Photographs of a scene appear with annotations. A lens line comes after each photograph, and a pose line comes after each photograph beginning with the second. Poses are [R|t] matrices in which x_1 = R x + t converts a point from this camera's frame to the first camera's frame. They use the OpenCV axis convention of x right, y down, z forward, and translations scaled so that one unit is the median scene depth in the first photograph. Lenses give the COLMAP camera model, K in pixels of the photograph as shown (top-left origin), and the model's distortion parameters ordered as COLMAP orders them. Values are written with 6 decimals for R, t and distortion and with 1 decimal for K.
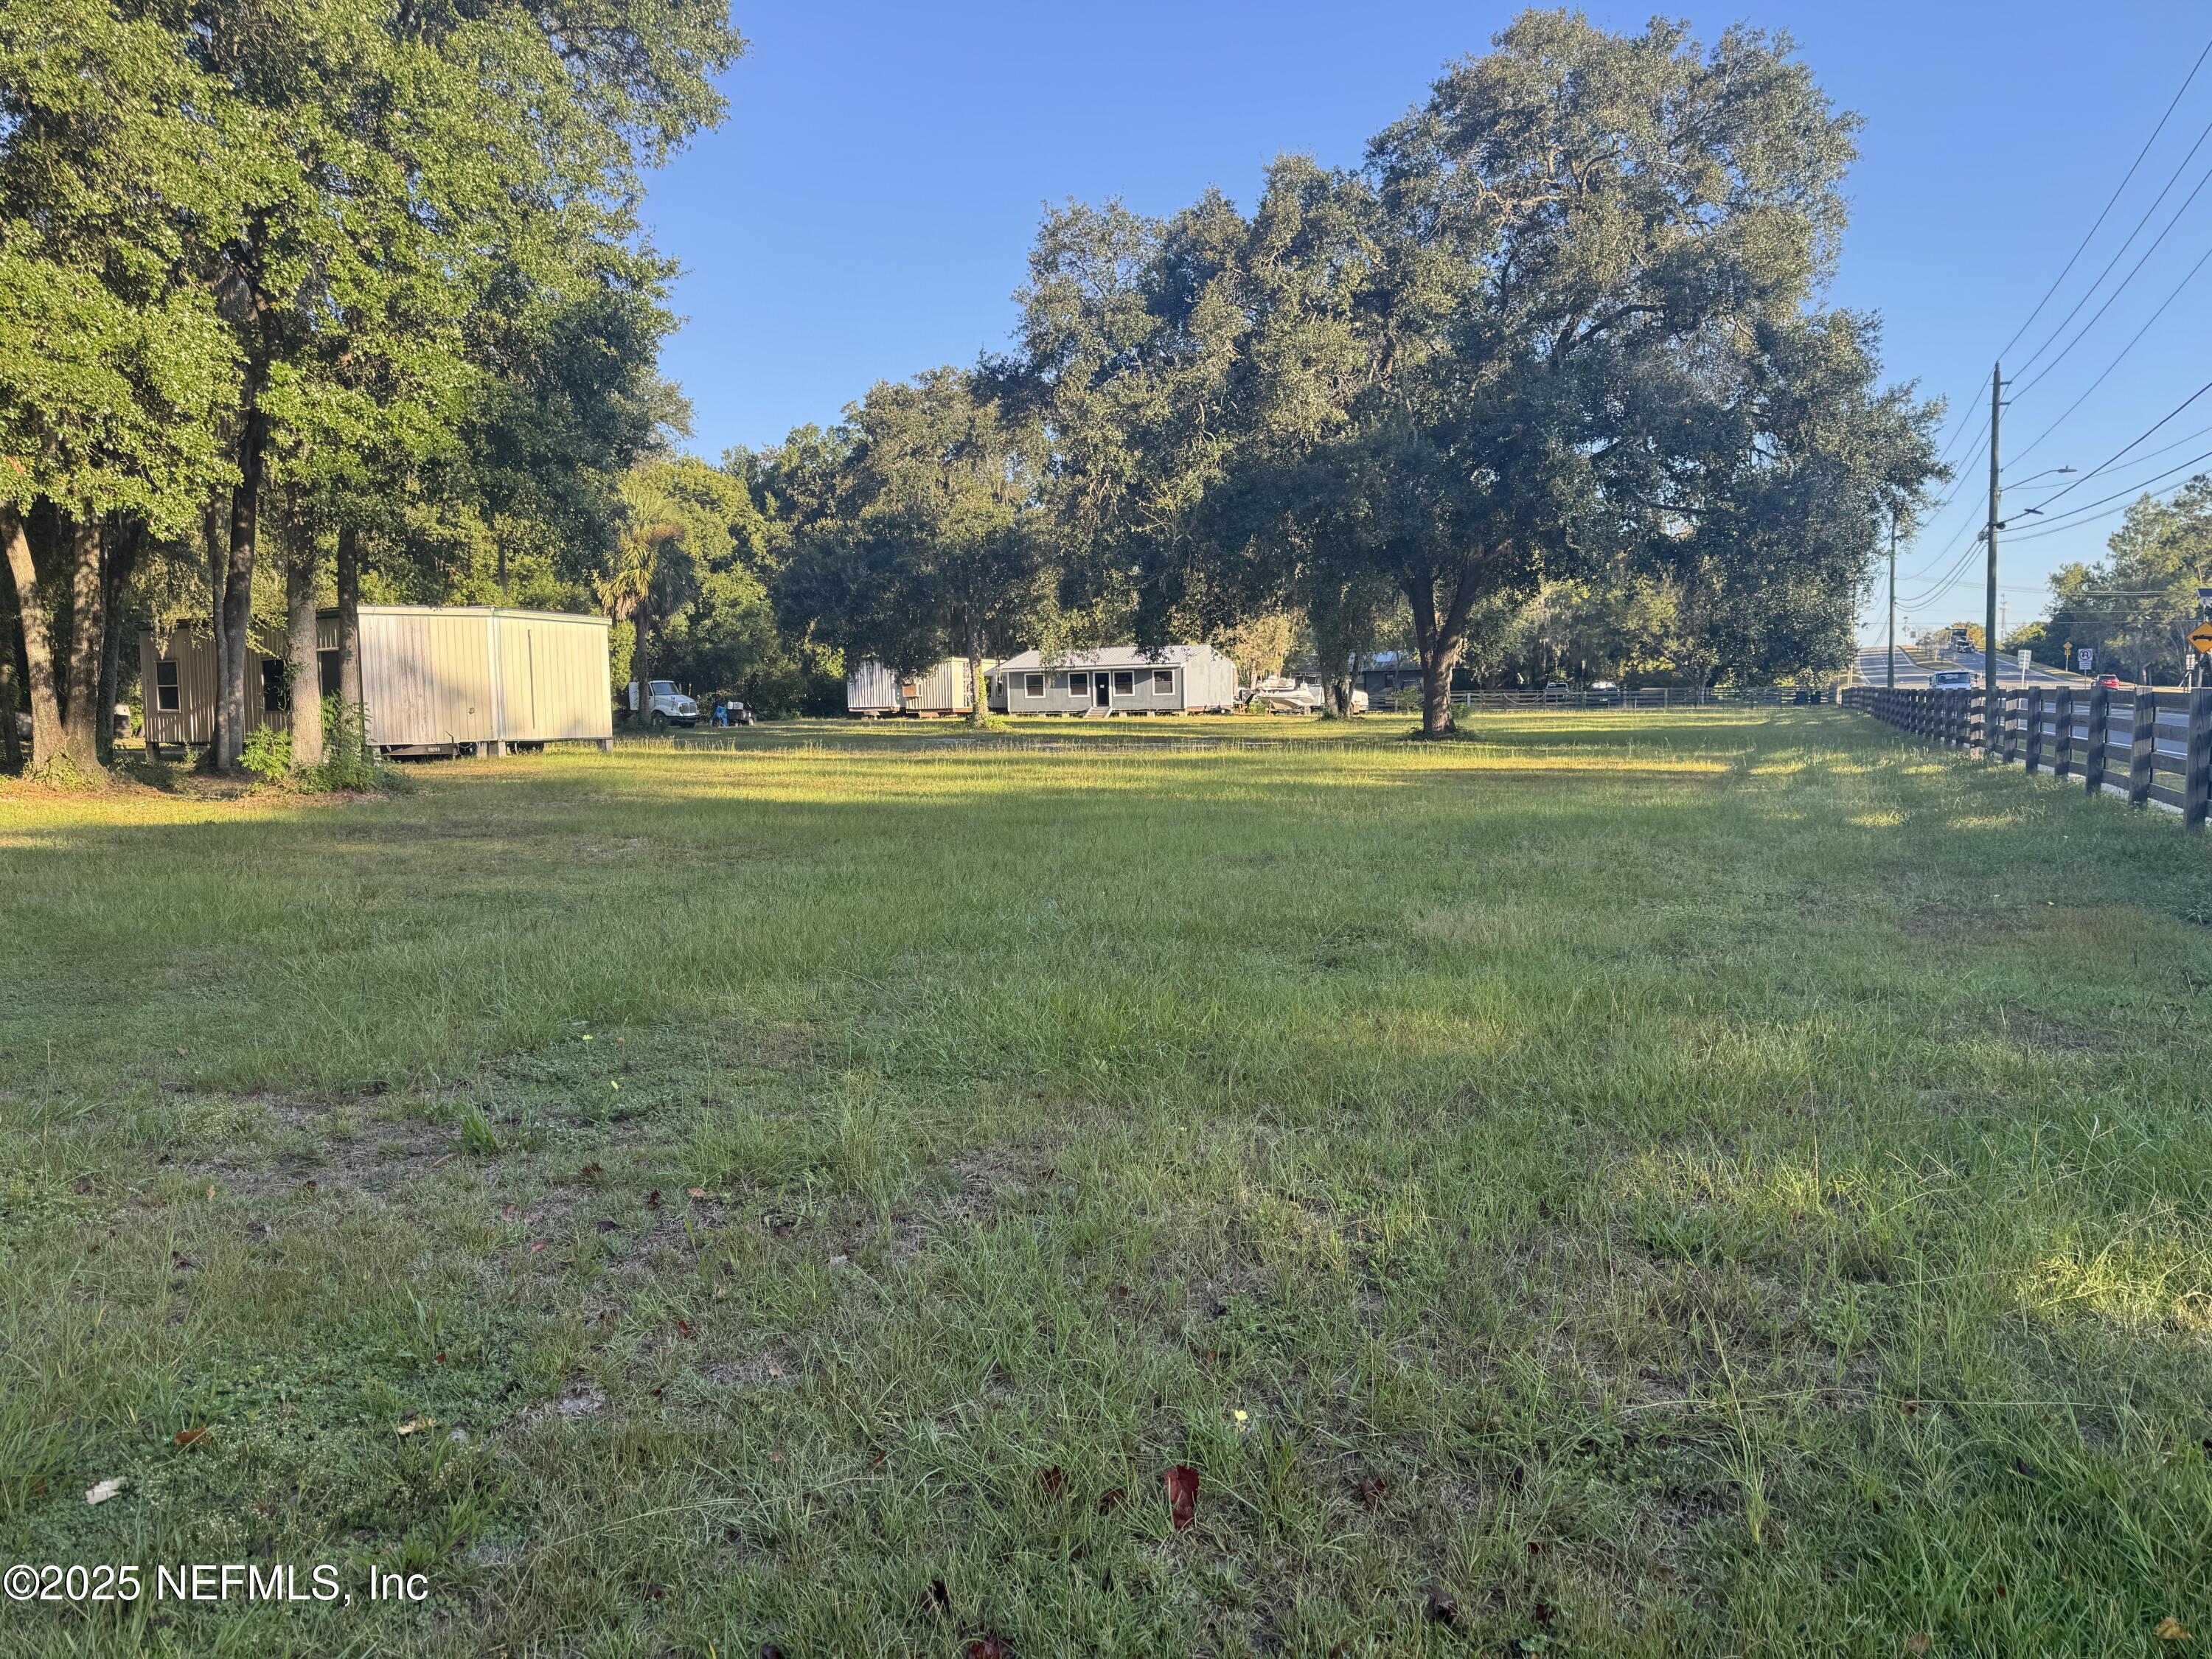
lens RADIAL K [[1540.5, 0, 1108.1], [0, 1540.5, 823.4], [0, 0, 1]] dist [0.089004, -0.109570]
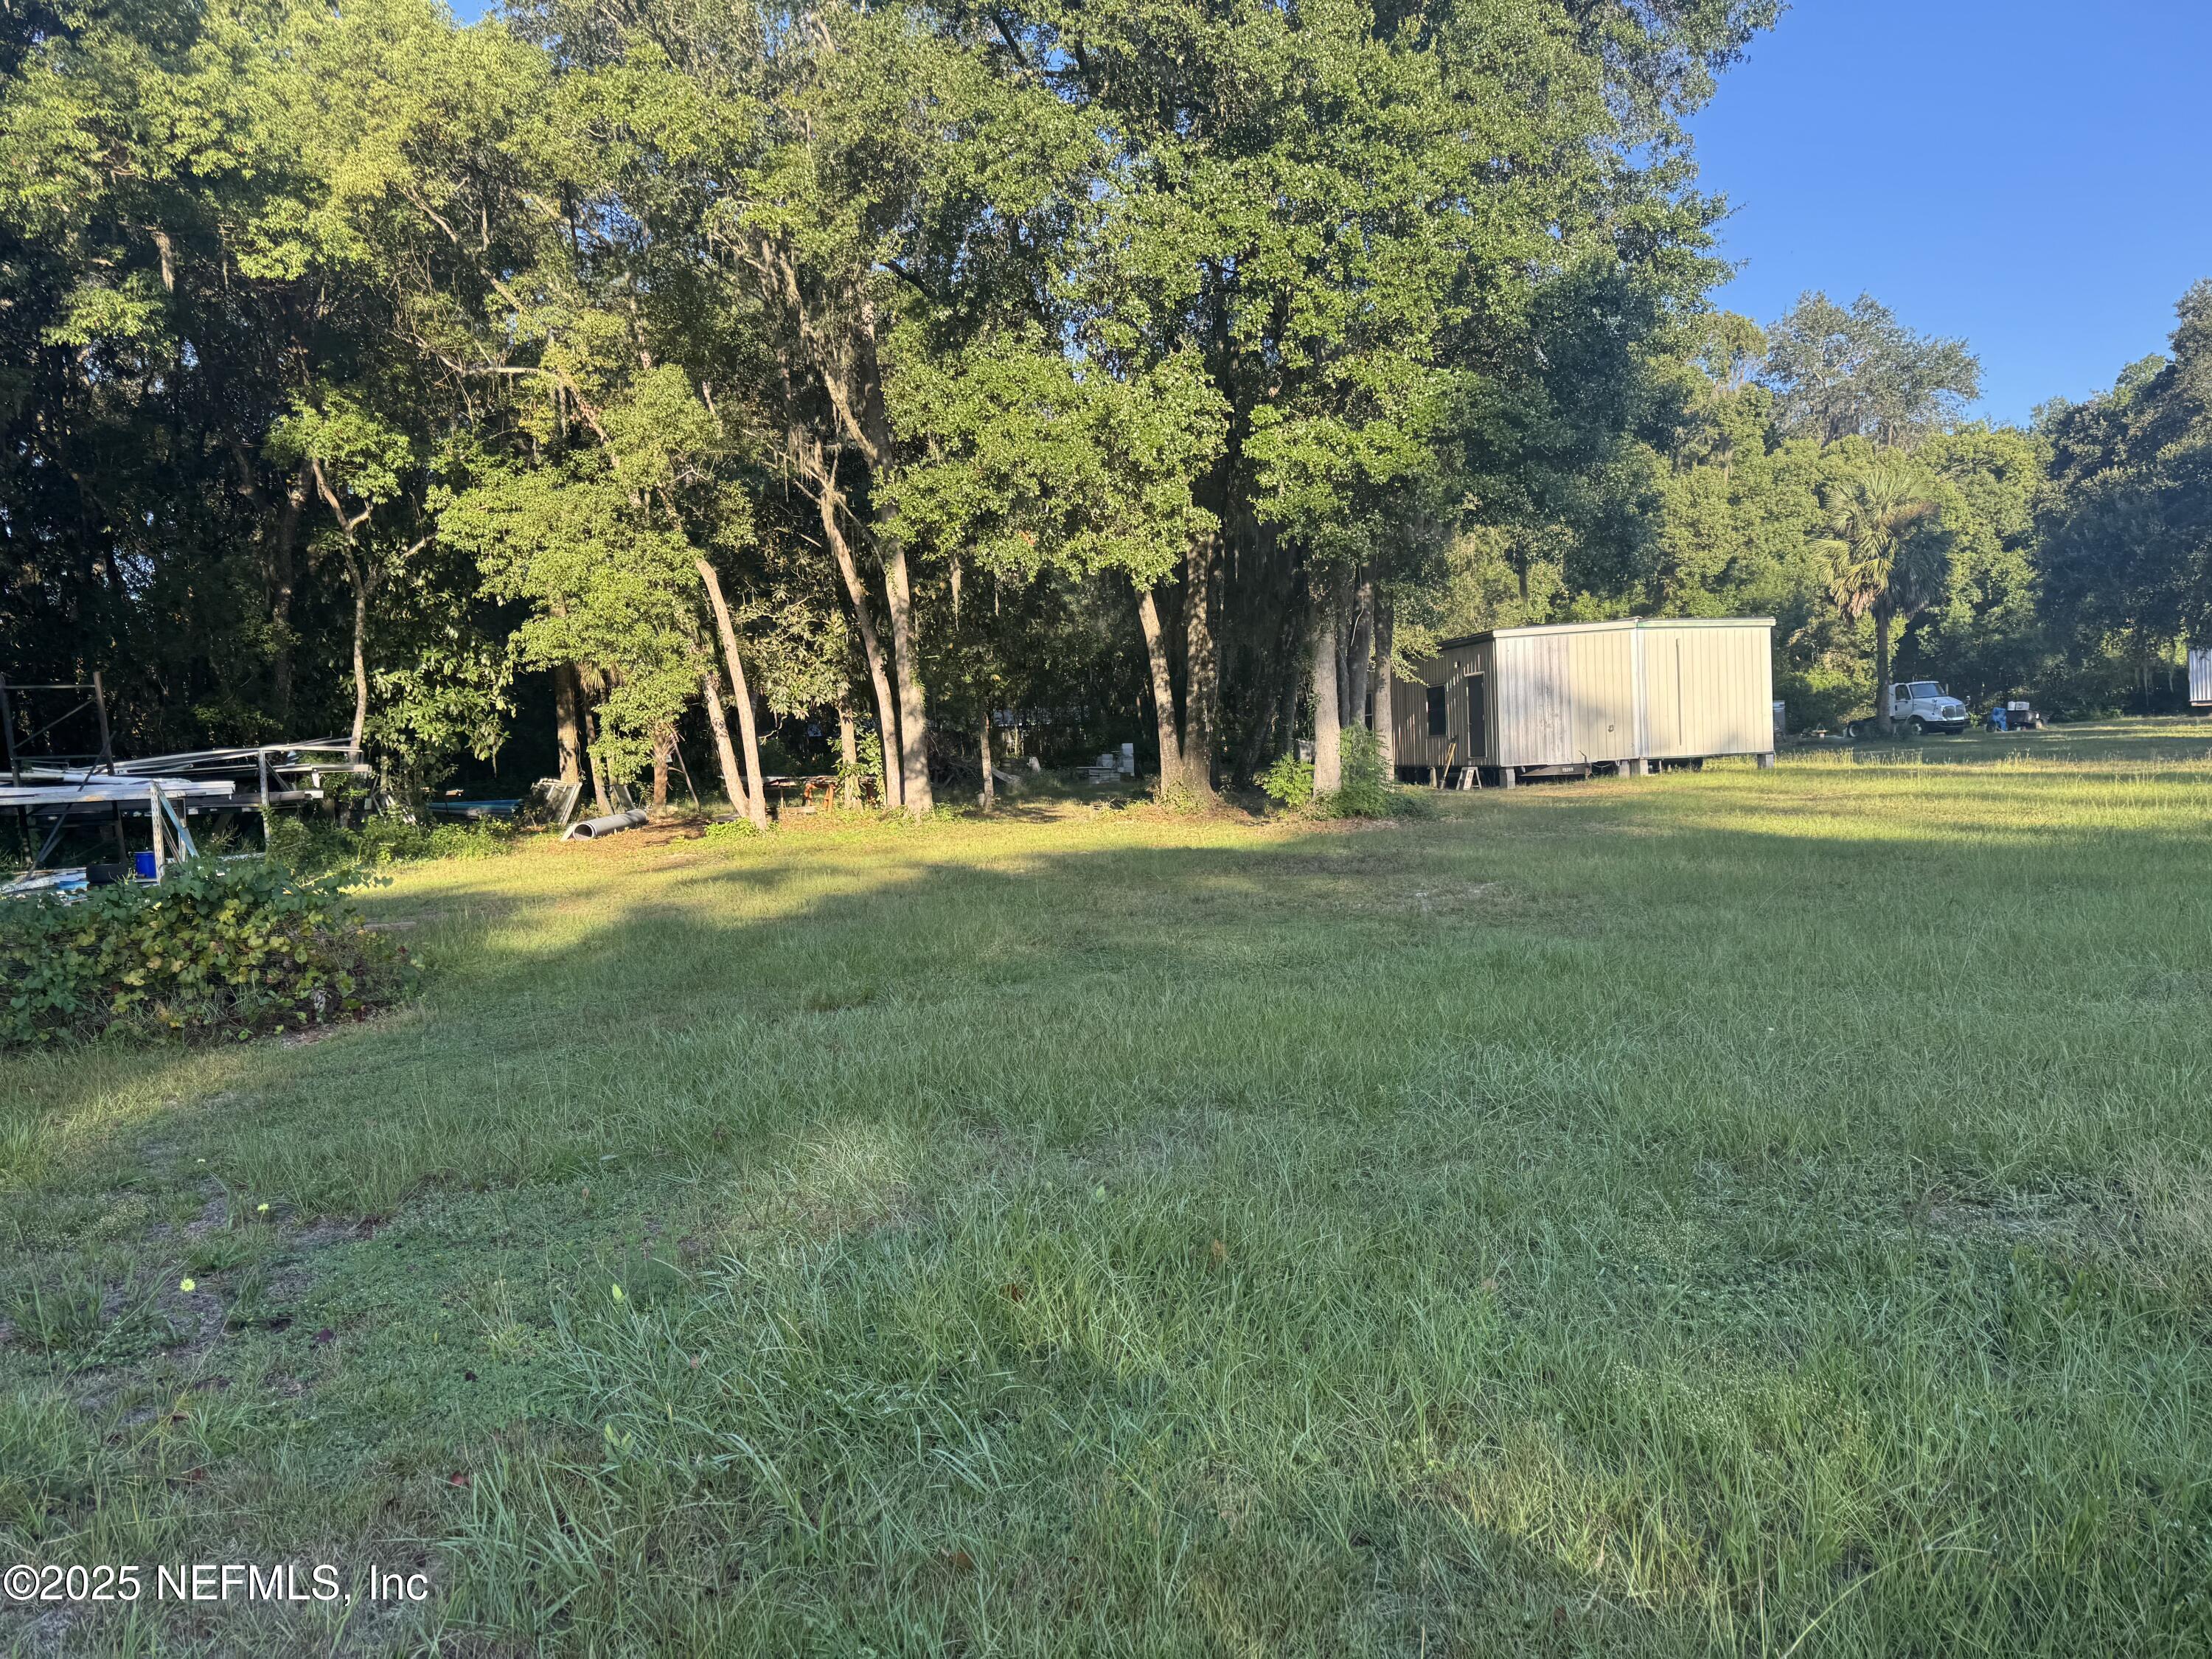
lens RADIAL K [[1528.6, 0, 1131.3], [0, 1528.6, 839.4], [0, 0, 1]] dist [0.088189, -0.126977]
pose [[0.685112, 0.021077, -0.728133, 0.093427], [-0.017621, 0.999768, 0.012360, -0.010993], [0.728224, 0.004363, 0.685325, 0.141894]]
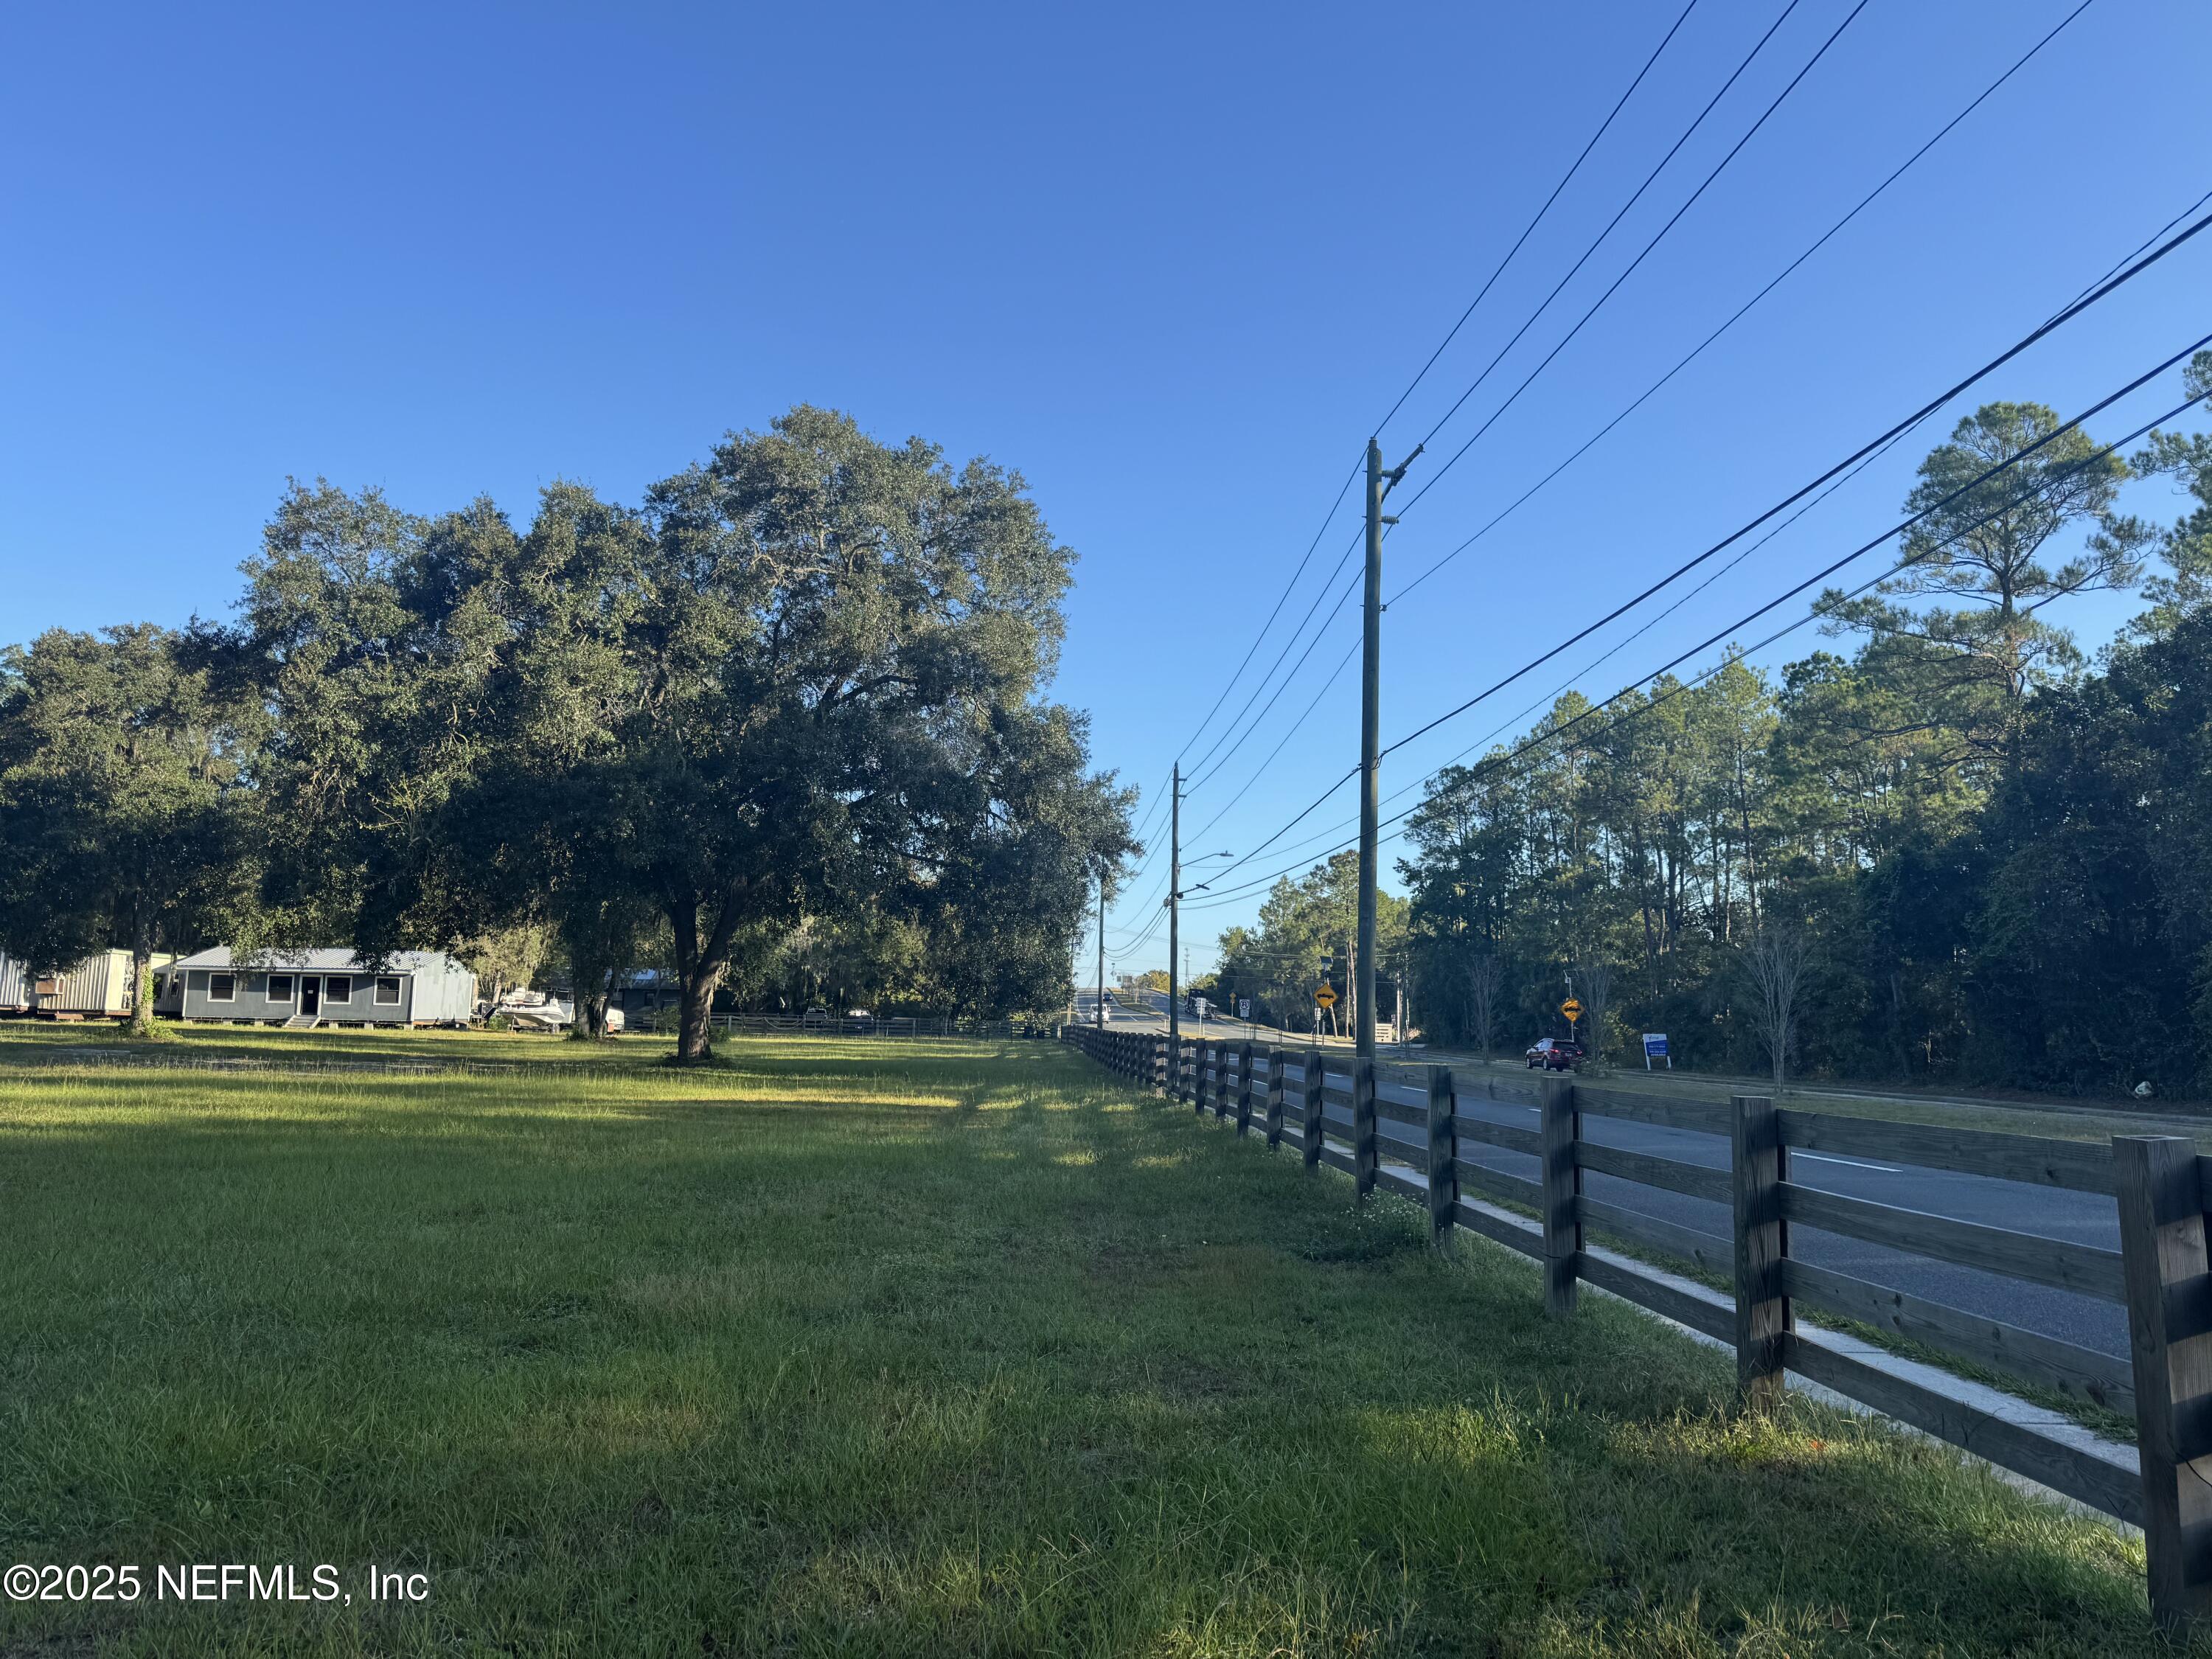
lens RADIAL K [[1528.6, 0, 1131.3], [0, 1528.6, 839.4], [0, 0, 1]] dist [0.088189, -0.126977]
pose [[0.886054, 0.090727, 0.454617, 0.004015], [-0.000115, 0.980705, -0.195494, -0.005019], [-0.463581, 0.173166, 0.868968, -0.002175]]
